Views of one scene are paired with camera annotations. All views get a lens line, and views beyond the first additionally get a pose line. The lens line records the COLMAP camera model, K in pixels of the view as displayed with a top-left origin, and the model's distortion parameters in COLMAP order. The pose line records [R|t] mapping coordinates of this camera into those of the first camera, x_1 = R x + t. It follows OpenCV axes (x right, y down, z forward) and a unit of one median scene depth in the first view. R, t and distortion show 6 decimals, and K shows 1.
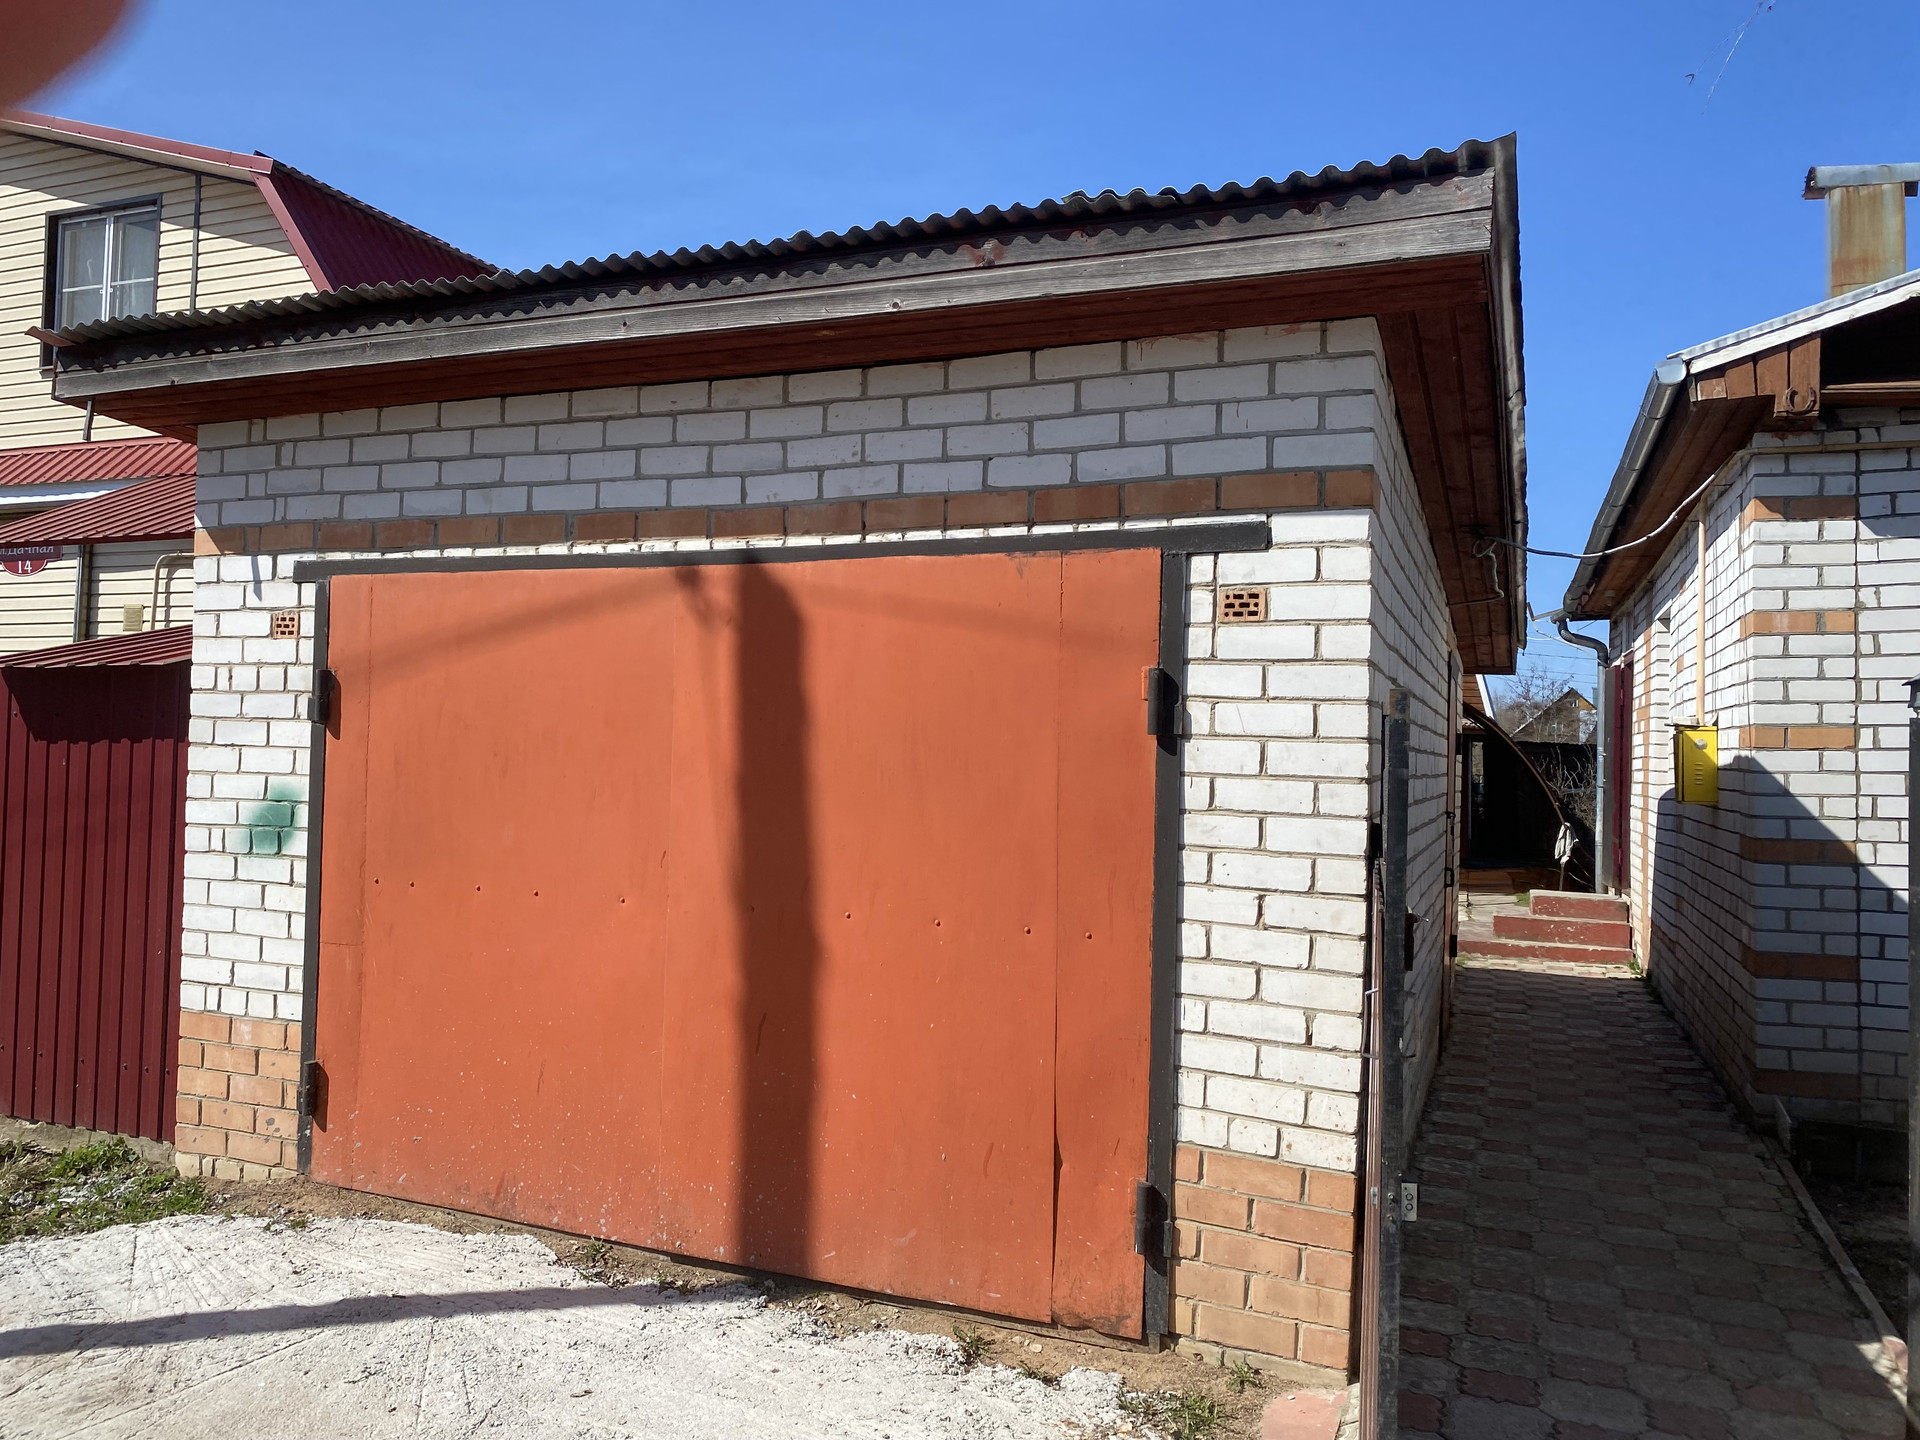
lens RADIAL K [[1430.8, 0, 958.7], [0, 1430.8, 717.4], [0, 0, 1]] dist [0.000484, -0.000155]
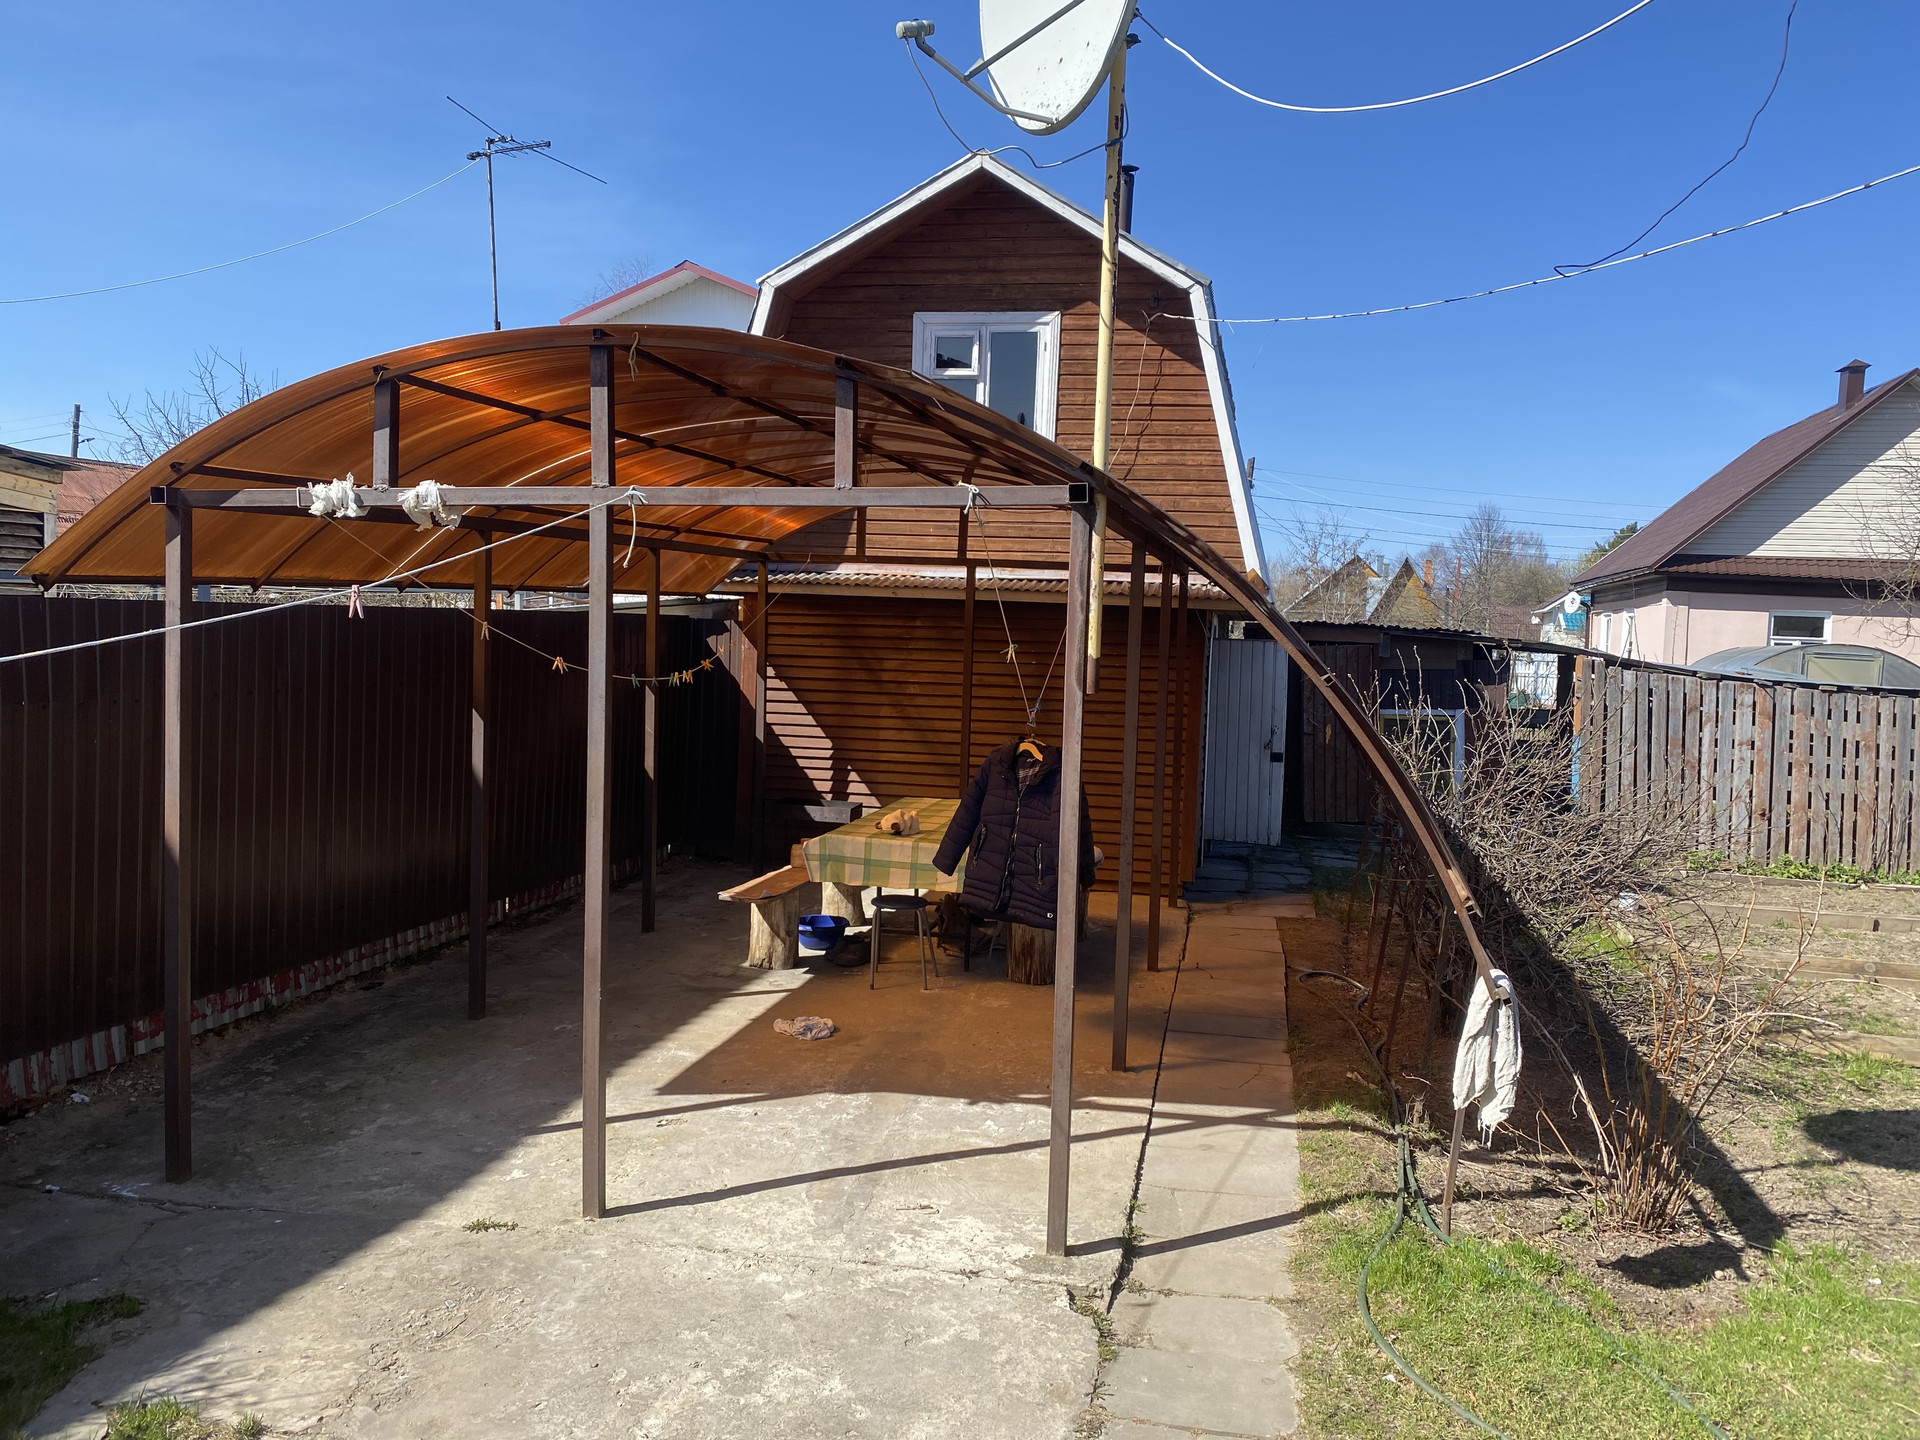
lens RADIAL K [[1430.8, 0, 958.7], [0, 1430.8, 717.4], [0, 0, 1]] dist [0.000484, -0.000155]
pose [[0.990271, -0.003581, 0.139104, 0.081234], [-0.009595, 0.995532, 0.093934, 0.001405], [-0.138818, -0.094355, 0.985813, 0.212402]]
